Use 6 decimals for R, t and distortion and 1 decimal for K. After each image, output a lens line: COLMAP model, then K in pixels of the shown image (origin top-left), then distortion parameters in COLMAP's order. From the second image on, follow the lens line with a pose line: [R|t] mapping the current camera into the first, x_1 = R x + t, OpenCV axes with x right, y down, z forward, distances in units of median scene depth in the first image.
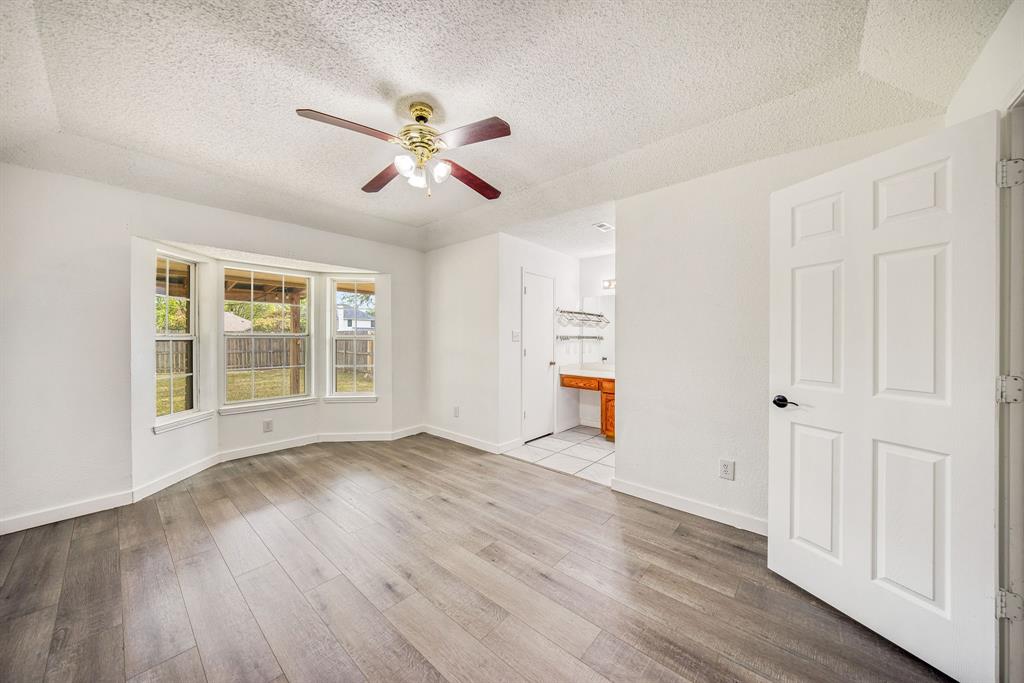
lens RADIAL K [[348.8, 0, 513.7], [0, 348.8, 337.3], [0, 0, 1]] dist [0.001187, -0.000067]
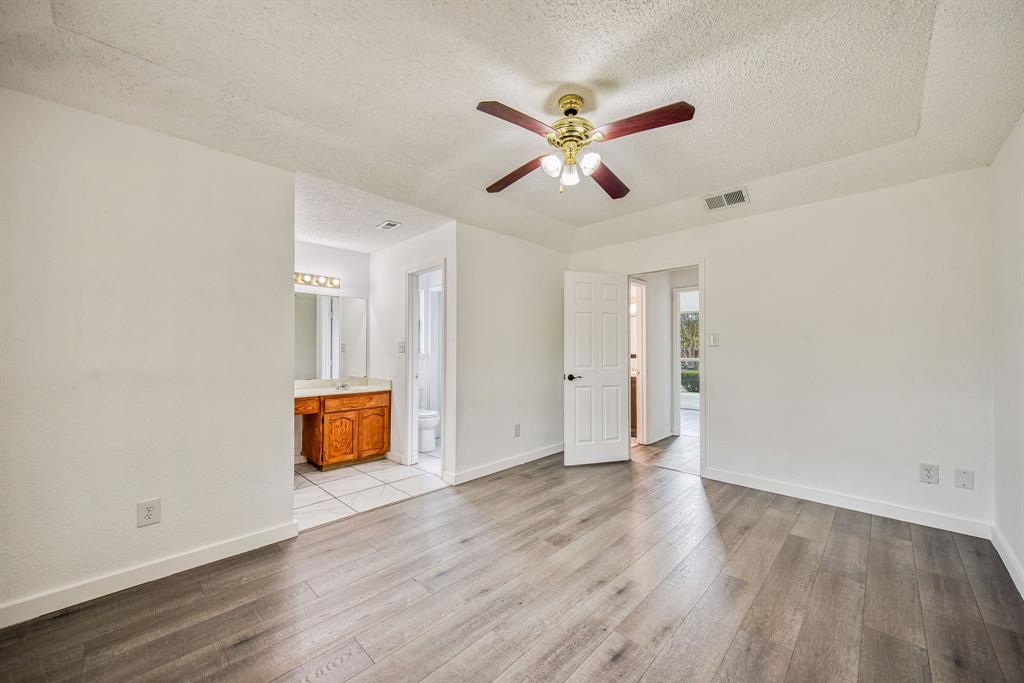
lens RADIAL K [[374.4, 0, 513.7], [0, 374.4, 345.9], [0, 0, 1]] dist [-0.000554, -0.000250]
pose [[0.072254, 0.004748, 0.997375, -1.035685], [0.001978, 0.999986, -0.004903, 0.009432], [-0.997384, 0.002327, 0.072243, 0.873339]]
